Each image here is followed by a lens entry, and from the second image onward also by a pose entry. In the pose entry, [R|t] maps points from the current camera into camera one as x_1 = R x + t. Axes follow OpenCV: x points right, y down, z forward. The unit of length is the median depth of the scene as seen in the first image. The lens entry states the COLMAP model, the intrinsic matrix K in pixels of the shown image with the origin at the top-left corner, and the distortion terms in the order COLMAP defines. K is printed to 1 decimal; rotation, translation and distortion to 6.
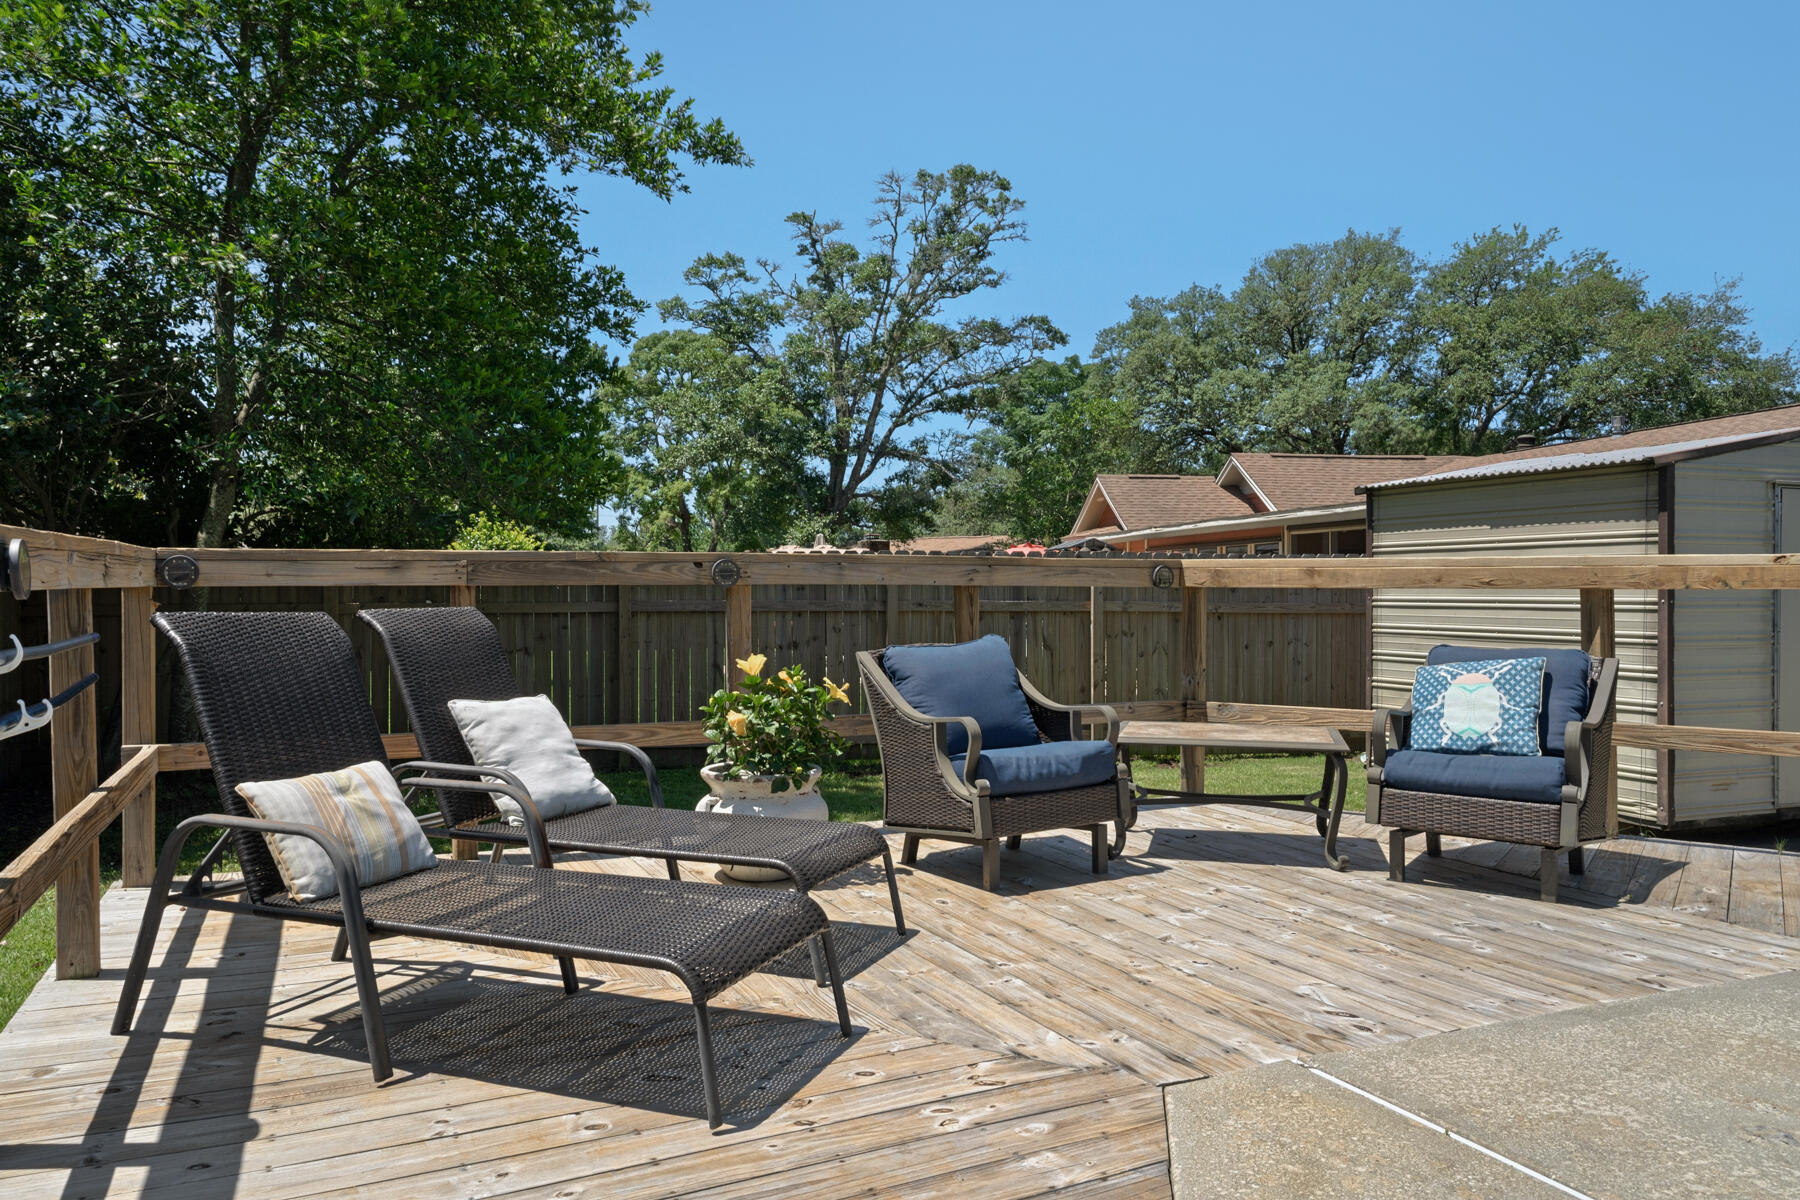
lens RADIAL K [[1289.3, 0, 901.3], [0, 1289.3, 596.8], [0, 0, 1]] dist [-0.001253, -0.000125]
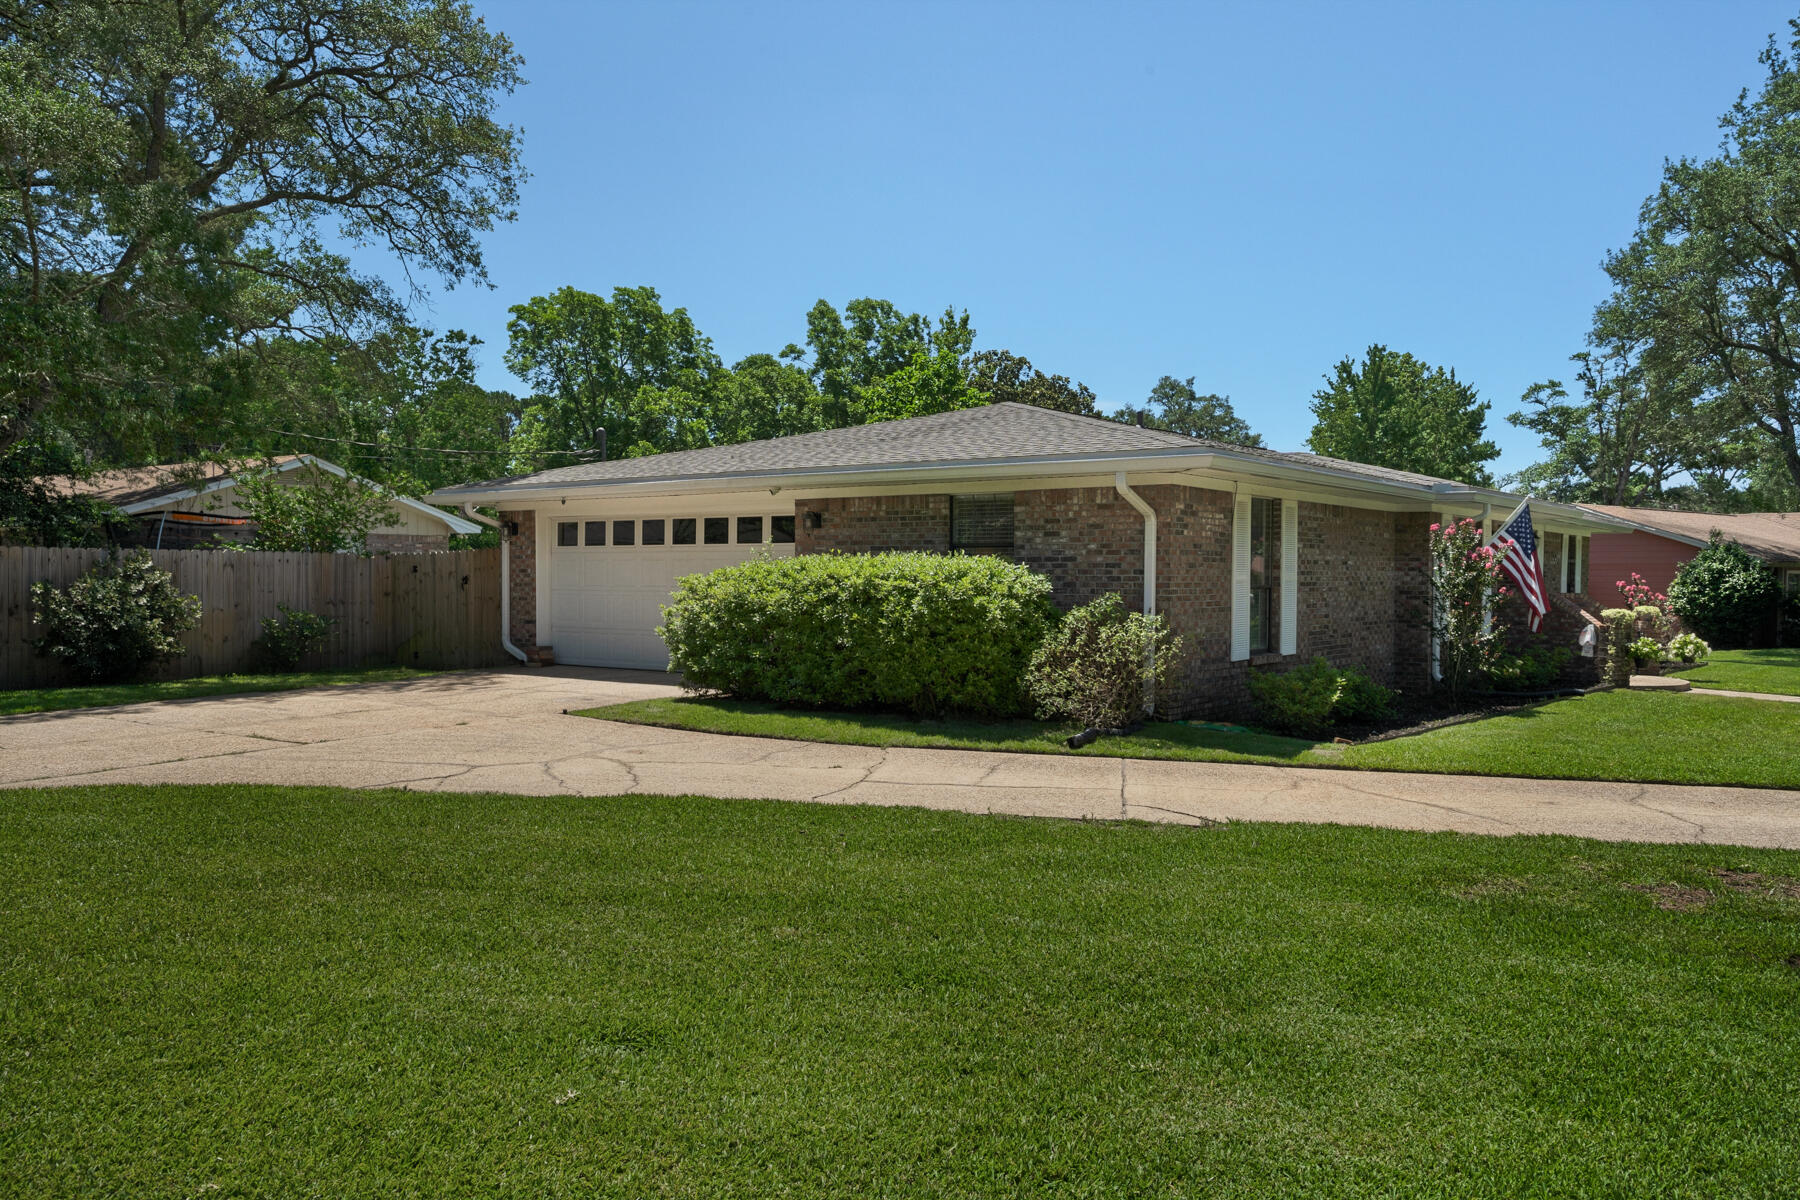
lens RADIAL K [[1449.3, 0, 898.7], [0, 1449.3, 597.0], [0, 0, 1]] dist [0.001449, -0.000489]
pose [[0.480690, 0.025308, -0.876525, 1.070555], [-0.012977, 0.999679, 0.021747, -0.026600], [0.876795, 0.000921, 0.480864, -0.579195]]
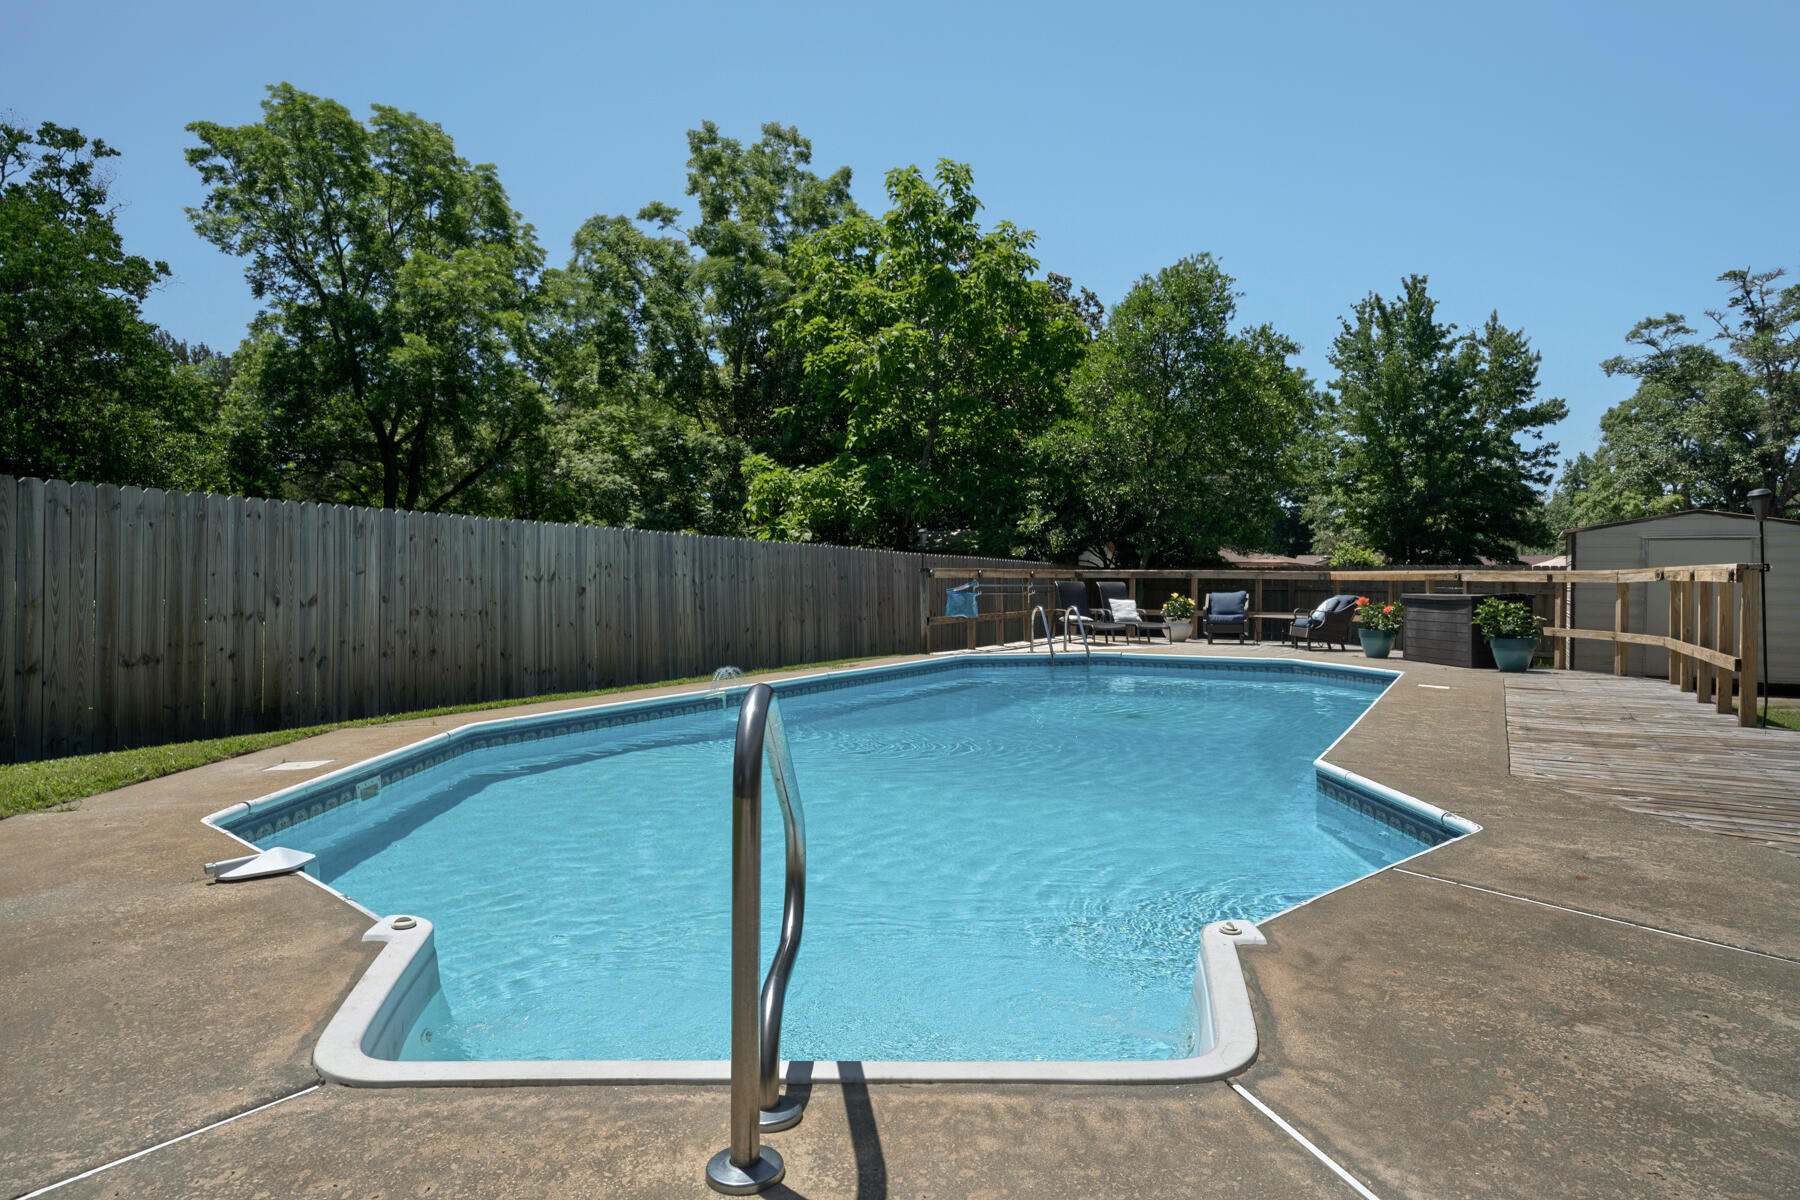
lens RADIAL K [[1124.2, 0, 901.2], [0, 1124.2, 596.3], [0, 0, 1]] dist [0.000240, 0.002555]
pose [[0.621058, 0.017967, -0.783559, 0.259404], [-0.015621, 0.999822, 0.010544, 0.002863], [0.783609, 0.005691, 0.621228, -0.239866]]
